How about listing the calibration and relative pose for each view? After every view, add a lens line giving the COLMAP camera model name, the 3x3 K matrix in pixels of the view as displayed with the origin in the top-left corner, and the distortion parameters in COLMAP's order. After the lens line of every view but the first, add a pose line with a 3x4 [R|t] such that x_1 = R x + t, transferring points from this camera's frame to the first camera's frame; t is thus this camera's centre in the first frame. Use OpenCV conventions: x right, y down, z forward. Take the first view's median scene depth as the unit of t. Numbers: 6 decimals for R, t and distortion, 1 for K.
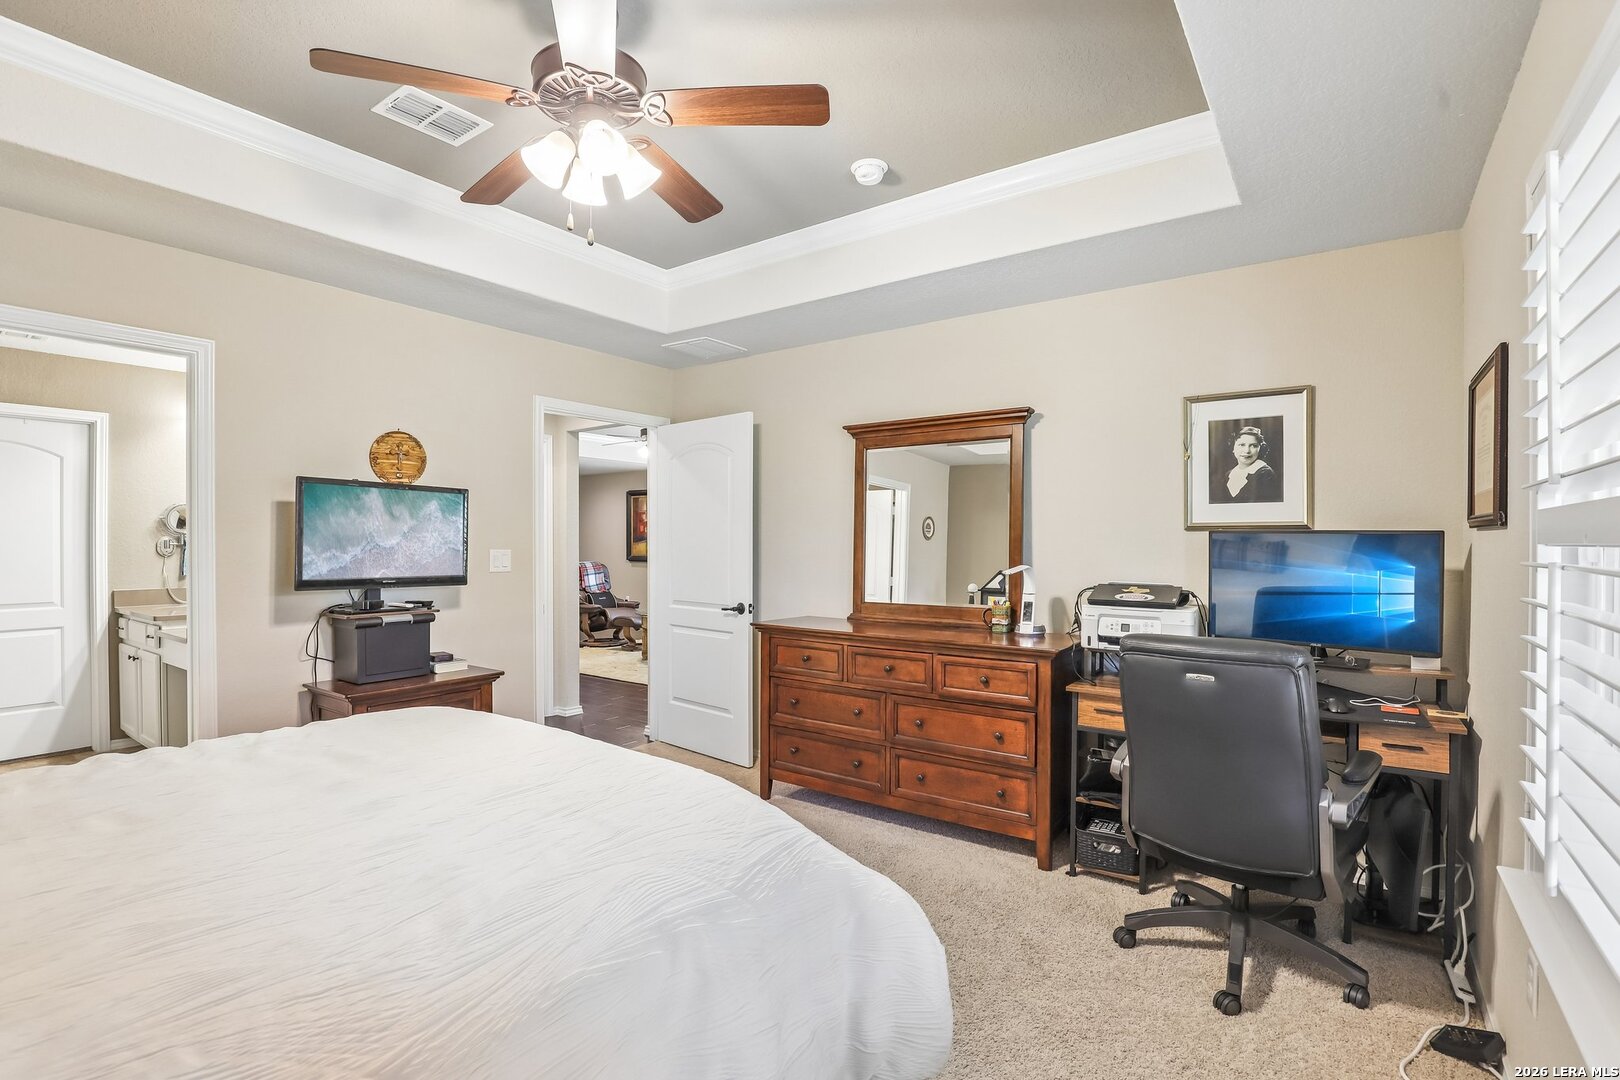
lens RADIAL K [[729.7, 0, 811.8], [0, 729.7, 543.4], [0, 0, 1]] dist [-0.037514, 0.006214]
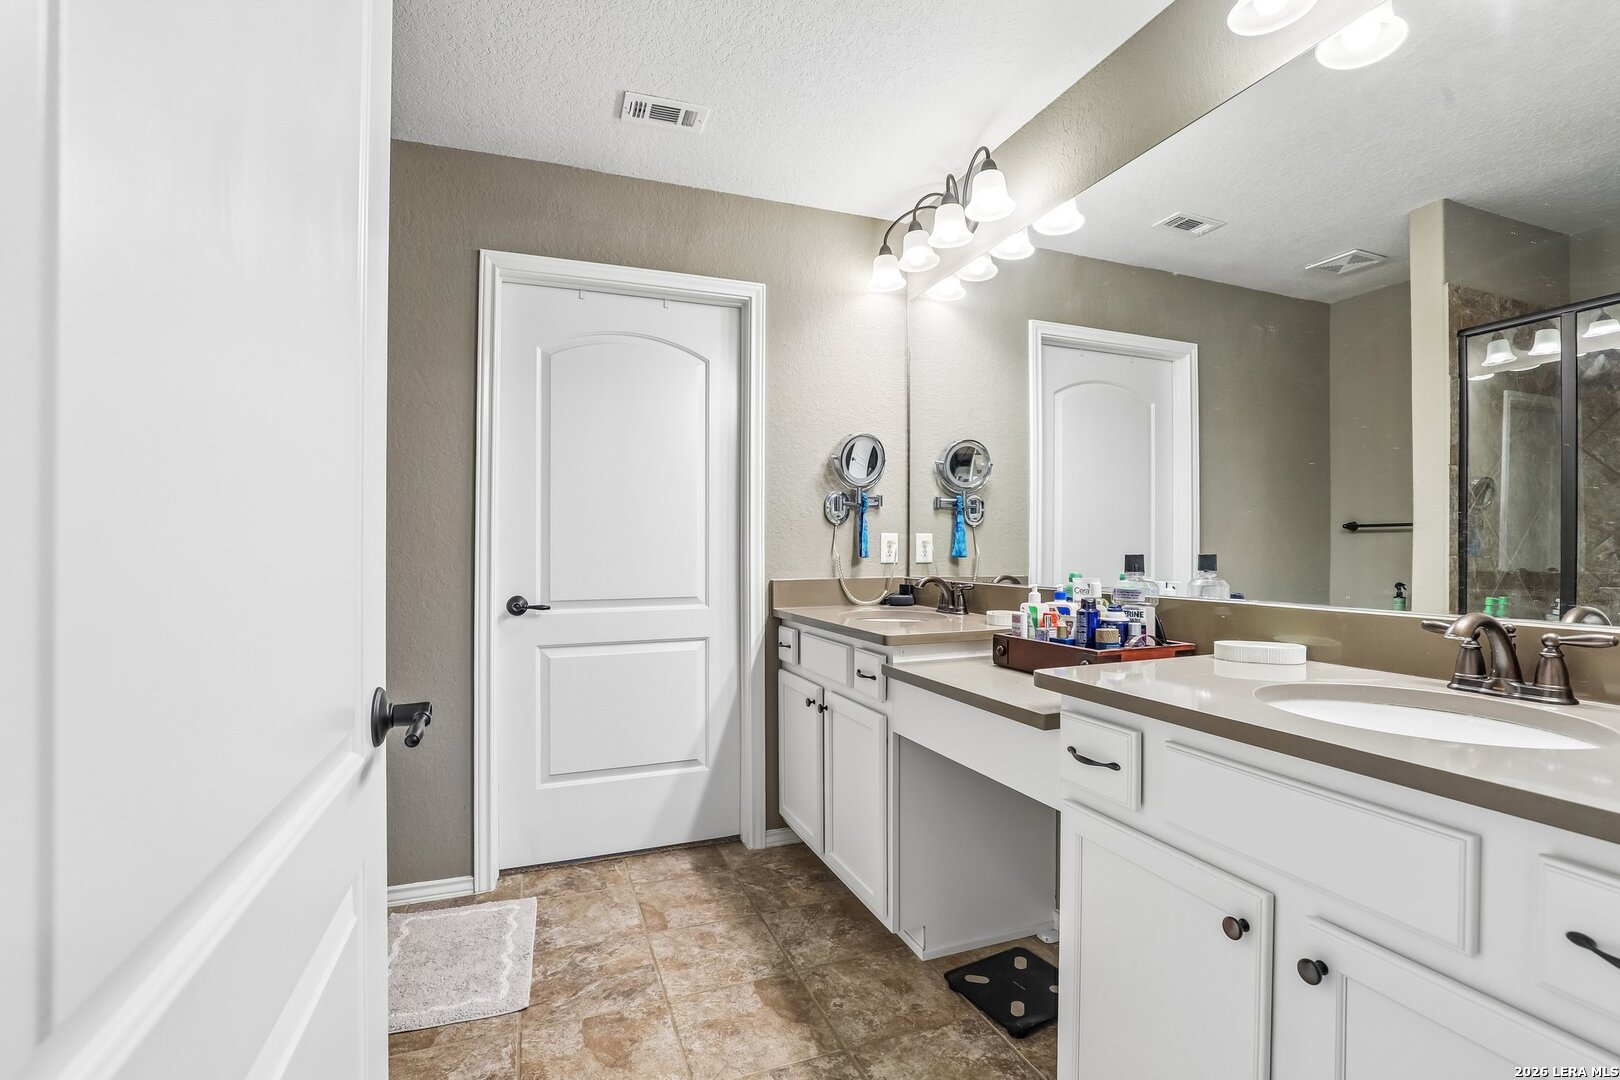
lens RADIAL K [[729.7, 0, 815.3], [0, 729.7, 544.1], [0, 0, 1]] dist [-0.037514, 0.006214]
pose [[0.836845, -0.006558, -0.547401, -0.625606], [0.000721, 0.999941, -0.010878, 0.043404], [0.547440, 0.008709, 0.836800, 0.511007]]
